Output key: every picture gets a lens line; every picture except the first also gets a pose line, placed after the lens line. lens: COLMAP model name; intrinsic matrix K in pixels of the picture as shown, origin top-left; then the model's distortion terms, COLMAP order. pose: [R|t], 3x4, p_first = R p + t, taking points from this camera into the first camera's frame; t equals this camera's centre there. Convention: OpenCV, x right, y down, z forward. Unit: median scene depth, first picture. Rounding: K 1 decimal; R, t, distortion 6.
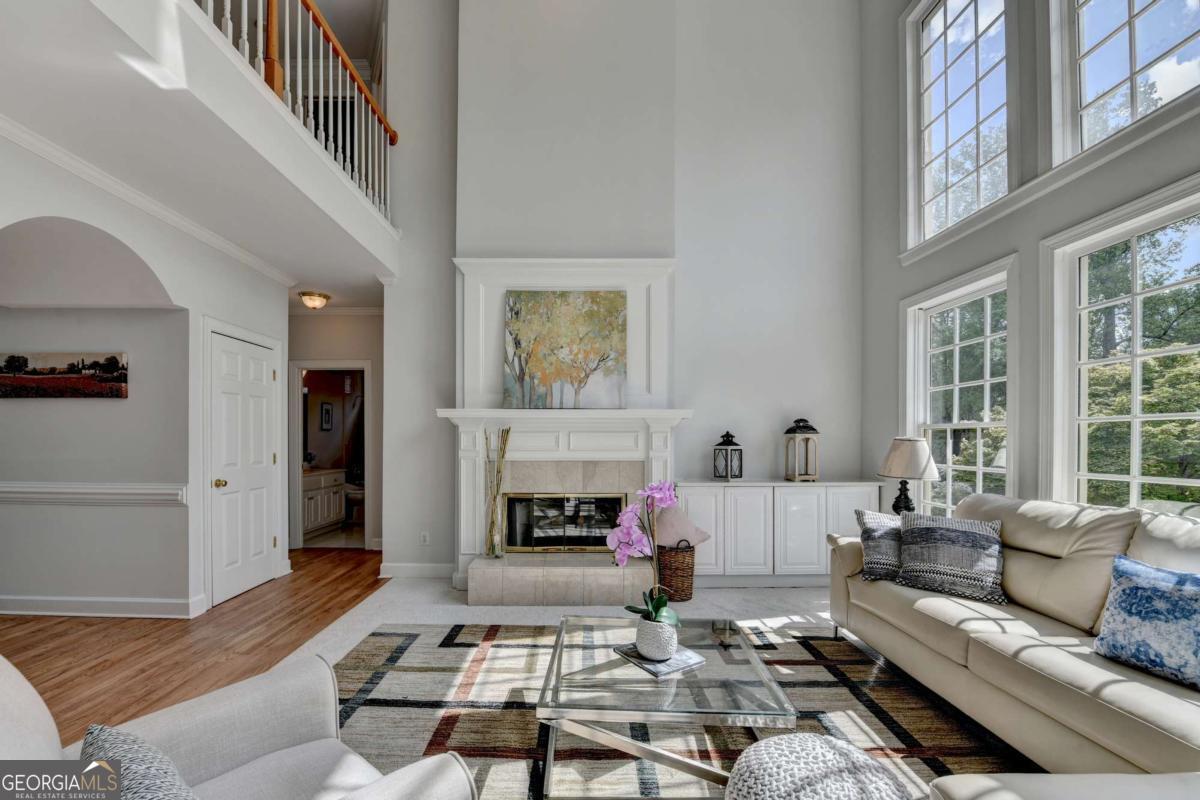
lens RADIAL K [[495.9, 0, 574.3], [0, 495.9, 438.0], [0, 0, 1]] dist [-0.014603, -0.000214]
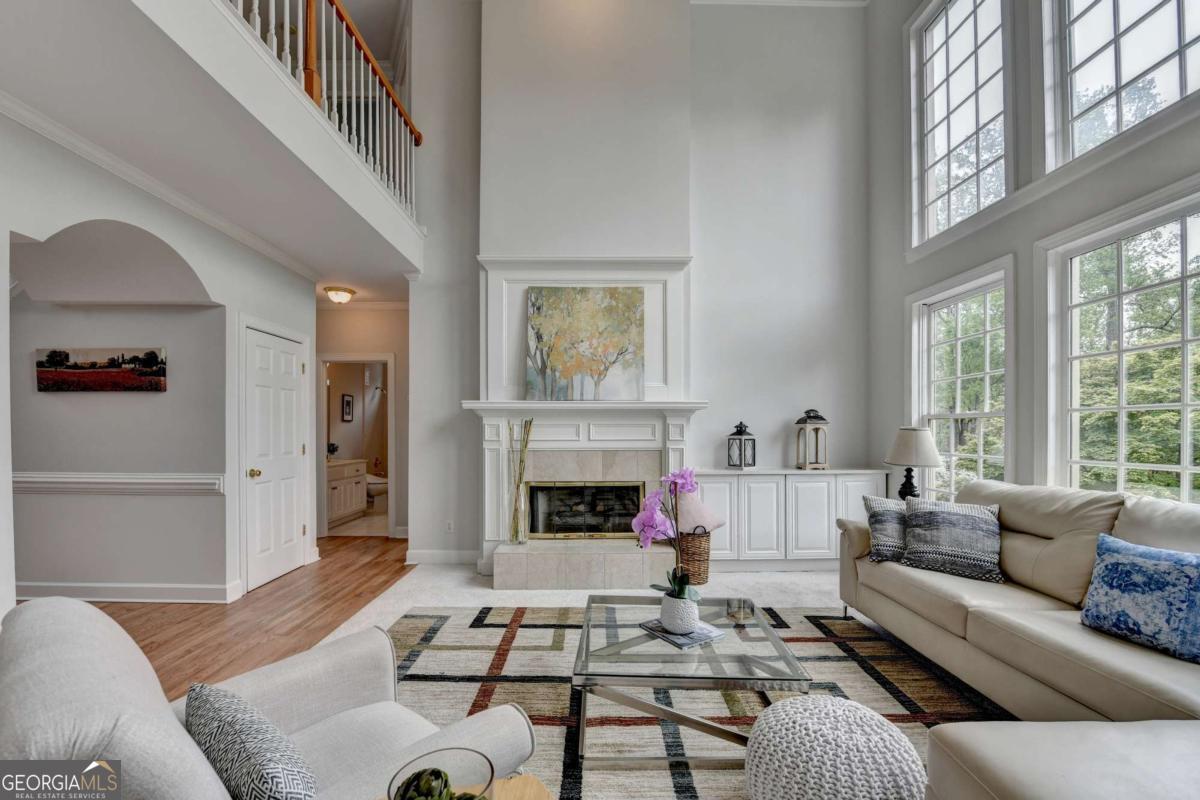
lens RADIAL K [[495.4, 0, 589.9], [0, 495.4, 427.8], [0, 0, 1]] dist [-0.014583, -0.000384]
pose [[0.999945, -0.002876, 0.010039, -0.022280], [0.002889, 0.999995, -0.001243, -0.000164], [-0.010035, 0.001272, 0.999949, -0.043501]]
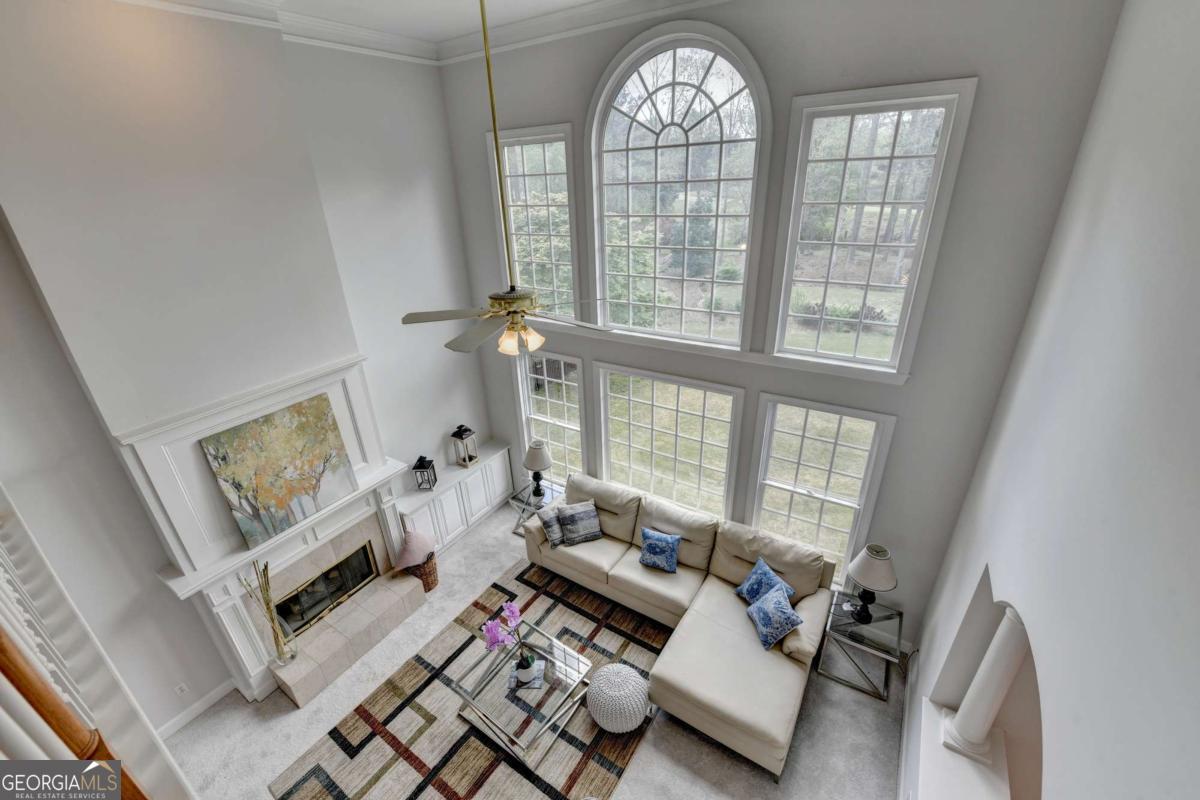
lens RADIAL K [[482.5, 0, 586.7], [0, 482.5, 400.5], [0, 0, 1]] dist [-0.032462, -0.000120]
pose [[0.543755, -0.374853, 0.750877, -0.423357], [0.043279, 0.906040, 0.420973, -0.791733], [-0.838127, -0.196409, 0.508887, 0.002661]]
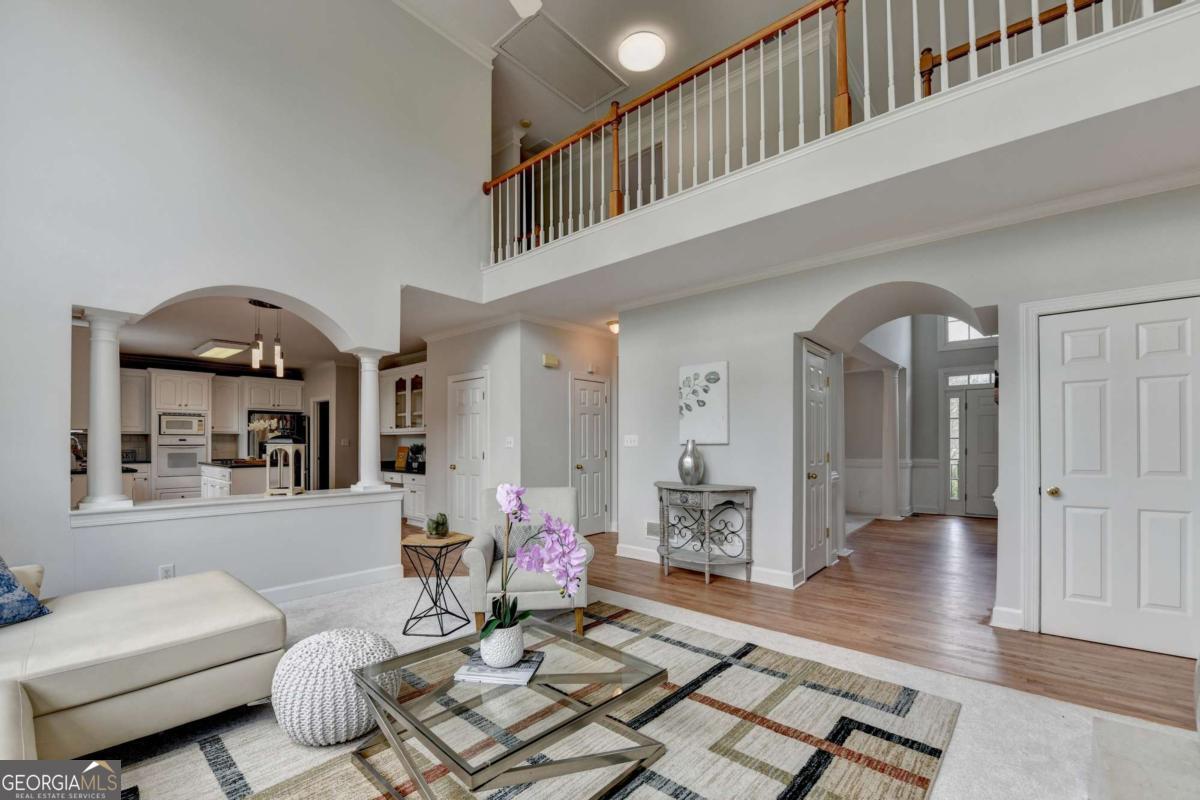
lens RADIAL K [[513.0, 0, 603.5], [0, 513.0, 441.2], [0, 0, 1]] dist [-0.016930, -0.000358]
pose [[-0.646524, -0.005794, -0.762872, 0.429486], [0.000491, 0.999968, -0.008011, 0.017886], [0.762894, -0.005554, -0.646500, 0.986974]]
